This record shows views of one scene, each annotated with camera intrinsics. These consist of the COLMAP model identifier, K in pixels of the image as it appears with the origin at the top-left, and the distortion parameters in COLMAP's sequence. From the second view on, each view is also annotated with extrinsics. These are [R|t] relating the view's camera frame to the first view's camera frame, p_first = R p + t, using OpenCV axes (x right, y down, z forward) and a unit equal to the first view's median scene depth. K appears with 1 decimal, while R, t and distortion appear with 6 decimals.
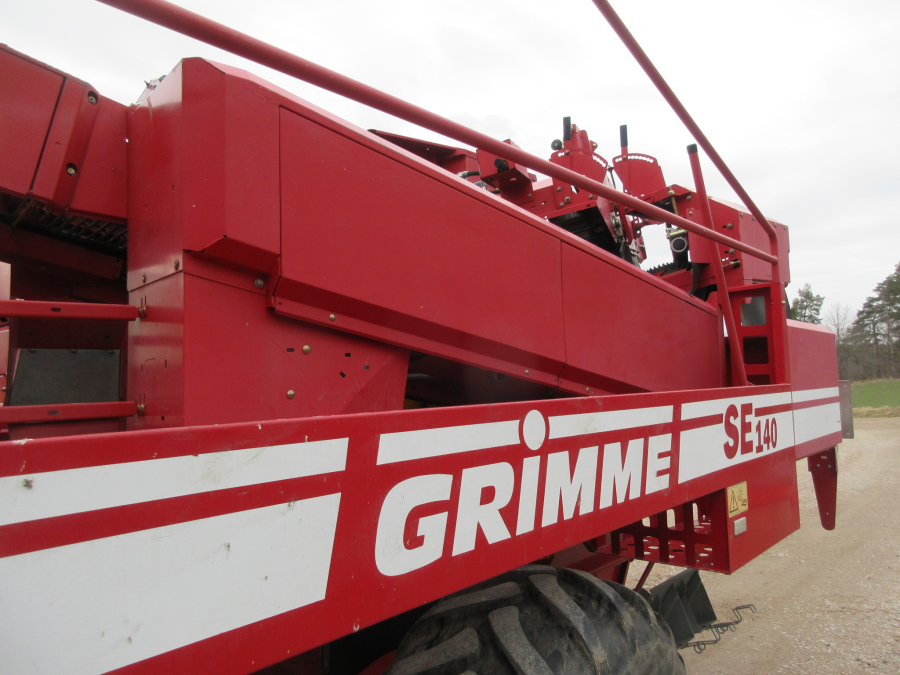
lens RADIAL K [[660.2, 0, 452.6], [0, 660.2, 335.6], [0, 0, 1]] dist [0.002295, 0.005629]
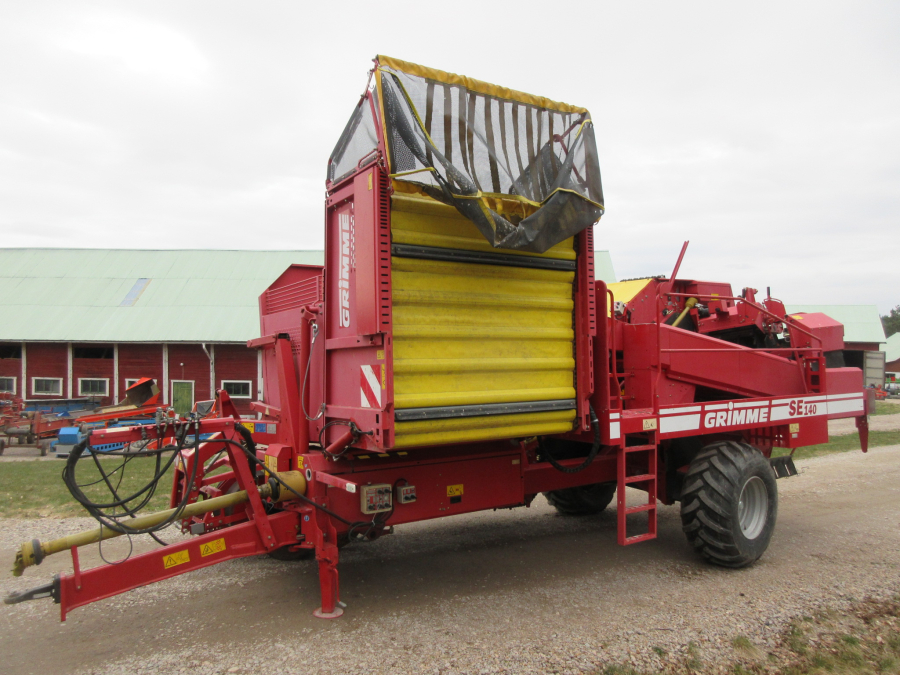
lens RADIAL K [[660.2, 0, 452.6], [0, 660.2, 335.6], [0, 0, 1]] dist [0.002295, 0.005629]
pose [[0.964613, 0.003198, -0.263649, -0.492661], [0.007913, 0.999125, 0.041070, -0.508120], [0.263550, -0.041703, 0.963744, -3.629312]]
